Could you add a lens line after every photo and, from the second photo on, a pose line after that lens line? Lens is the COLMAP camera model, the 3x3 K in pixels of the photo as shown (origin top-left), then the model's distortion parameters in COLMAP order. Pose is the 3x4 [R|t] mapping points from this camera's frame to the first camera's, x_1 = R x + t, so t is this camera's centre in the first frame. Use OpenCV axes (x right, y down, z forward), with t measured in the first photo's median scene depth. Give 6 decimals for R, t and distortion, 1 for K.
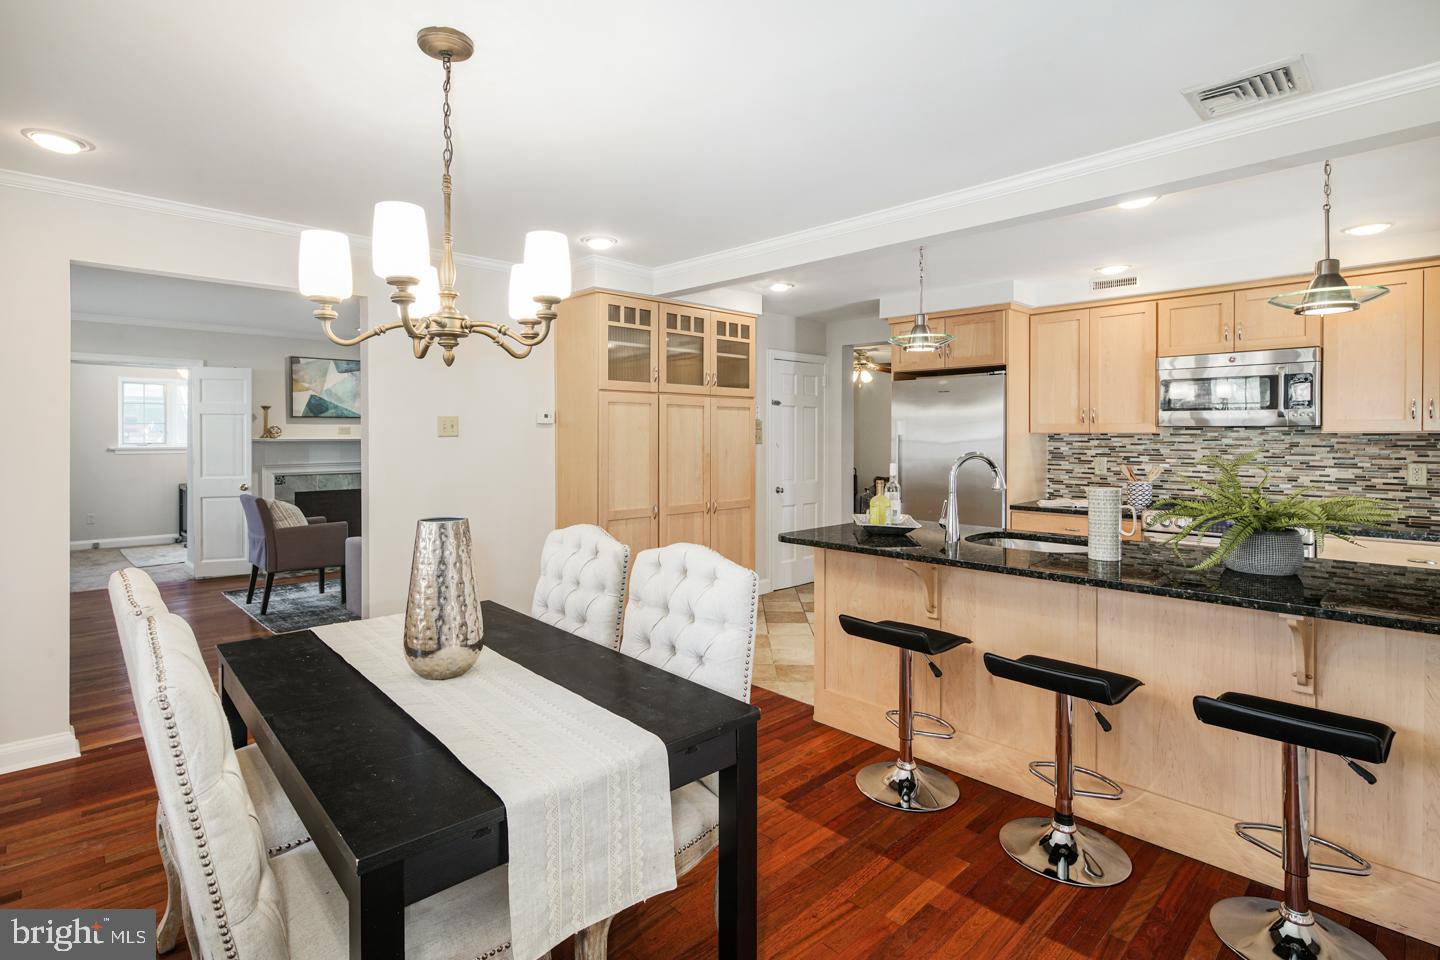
lens RADIAL K [[693.9, 0, 779.3], [0, 693.9, 443.2], [0, 0, 1]] dist [0.010789, -0.002475]
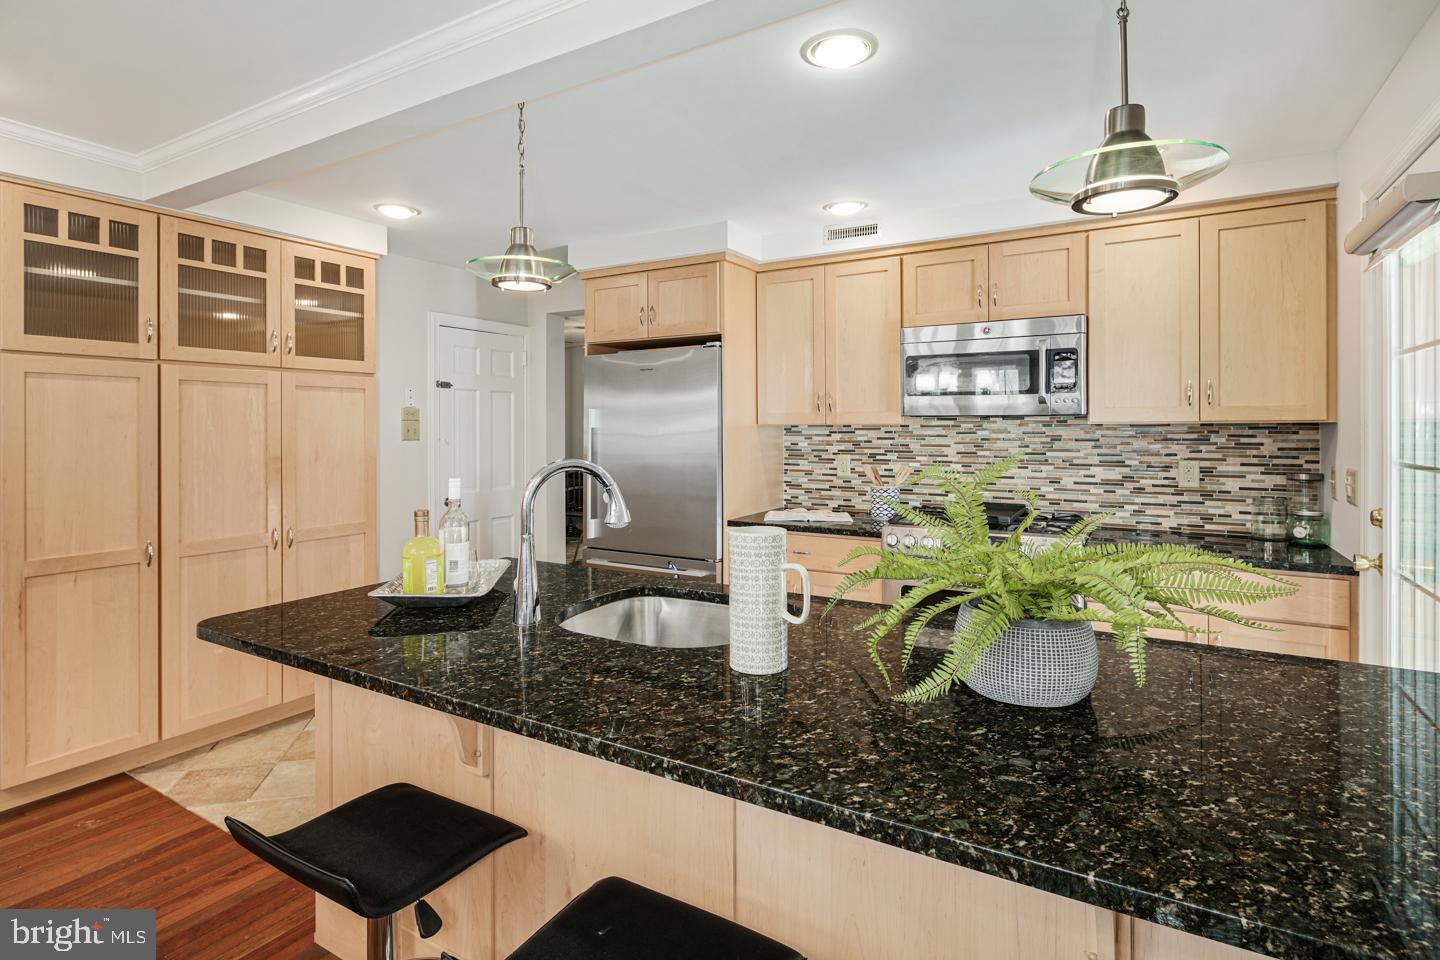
lens RADIAL K [[693.9, 0, 746.2], [0, 693.9, 425.9], [0, 0, 1]] dist [0.010789, -0.002475]
pose [[0.974023, -0.002833, 0.226431, 0.192795], [0.005961, 0.999896, -0.013131, -0.003350], [-0.226370, 0.014140, 0.973939, 0.277907]]
